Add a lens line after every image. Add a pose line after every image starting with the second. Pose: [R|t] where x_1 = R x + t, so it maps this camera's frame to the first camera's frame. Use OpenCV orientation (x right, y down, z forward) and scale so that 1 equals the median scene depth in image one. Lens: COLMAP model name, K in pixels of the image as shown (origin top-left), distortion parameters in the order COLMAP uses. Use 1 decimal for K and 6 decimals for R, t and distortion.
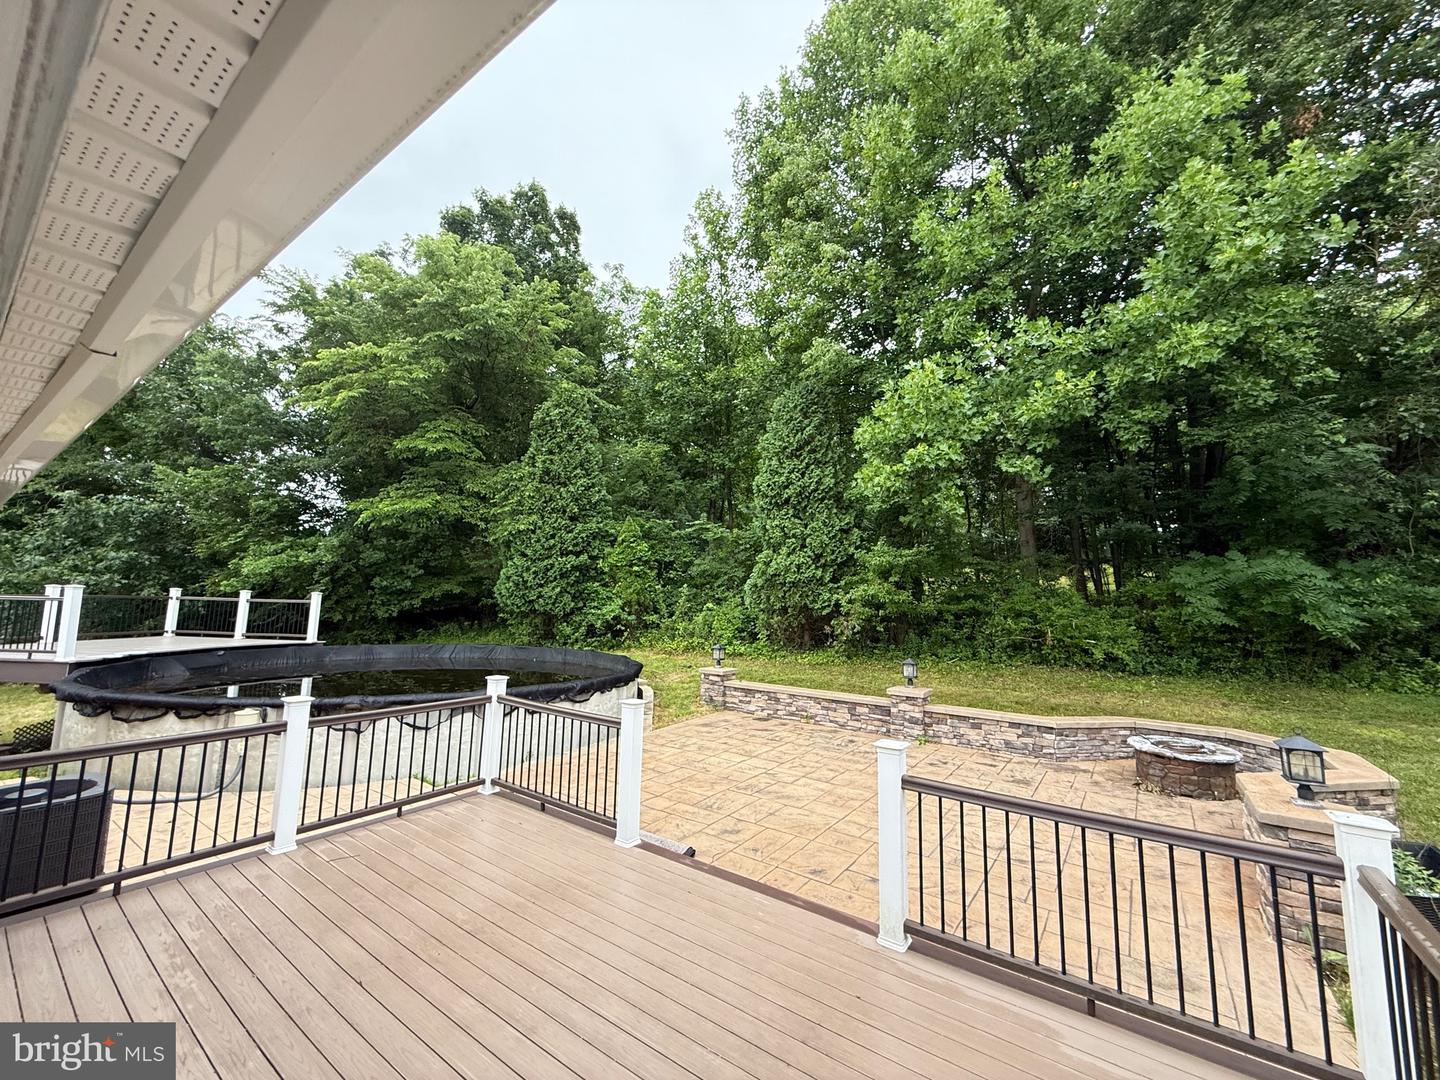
lens RADIAL K [[576.4, 0, 721.2], [0, 576.4, 532.1], [0, 0, 1]] dist [-0.001343, 0.000044]
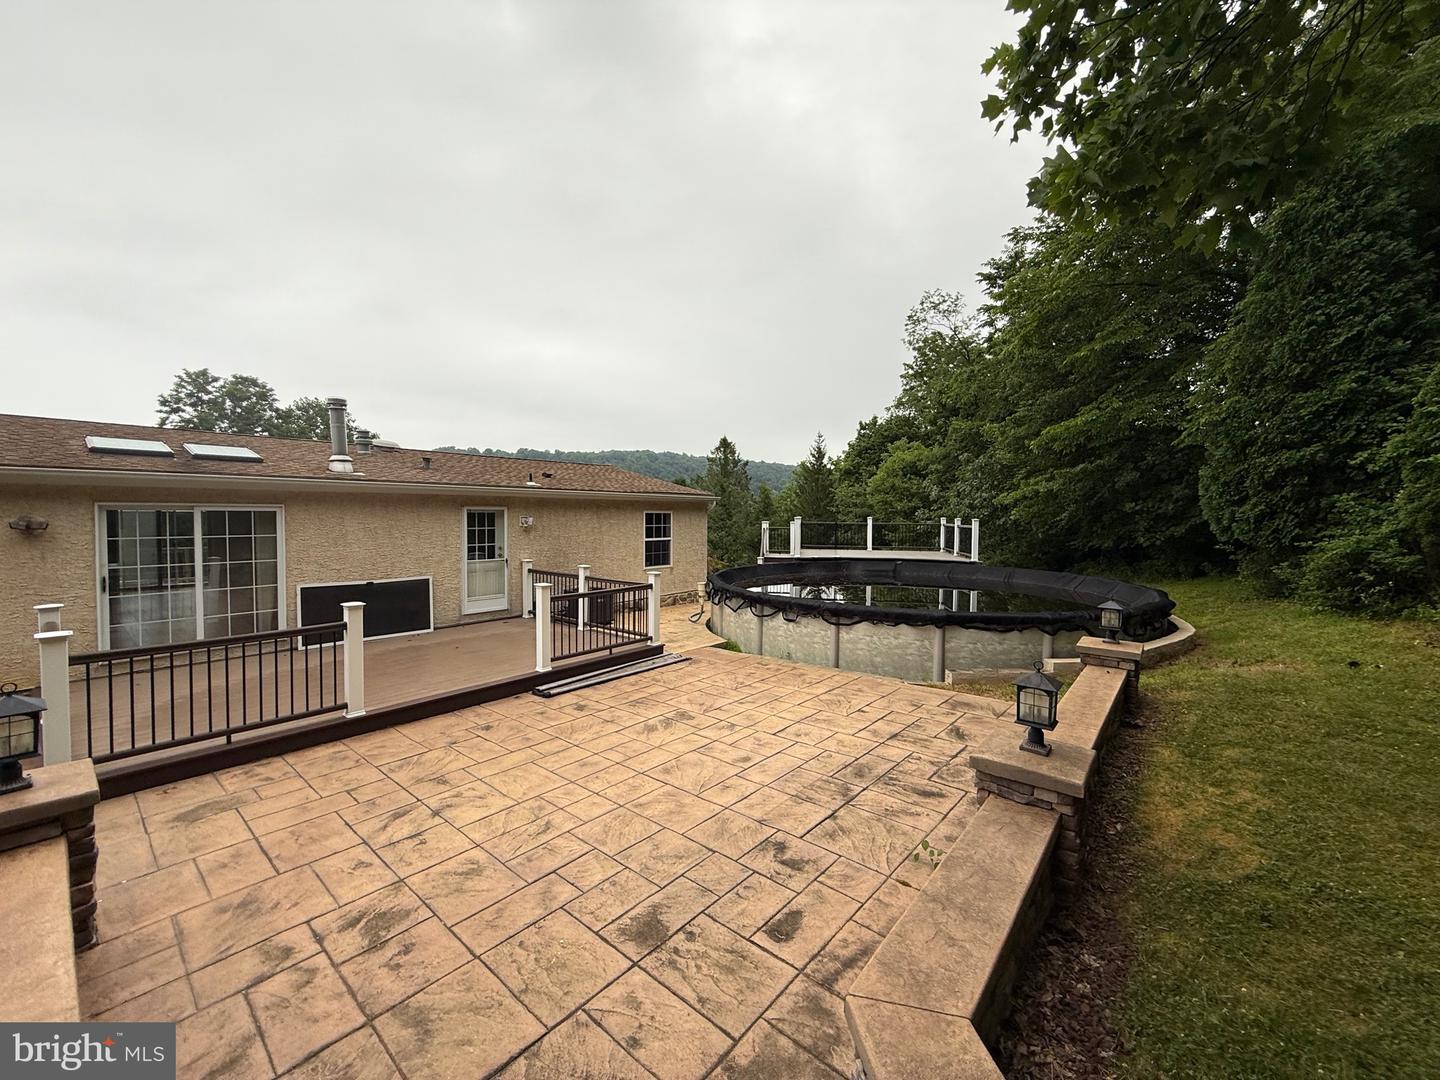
lens RADIAL K [[576.4, 0, 723.0], [0, 576.4, 536.3], [0, 0, 1]] dist [-0.001343, 0.000044]
pose [[-0.088010, 0.010155, -0.996068, 1.024460], [0.114758, 0.993393, -0.000012, 0.165033], [0.989487, -0.114308, -0.088594, 1.233771]]
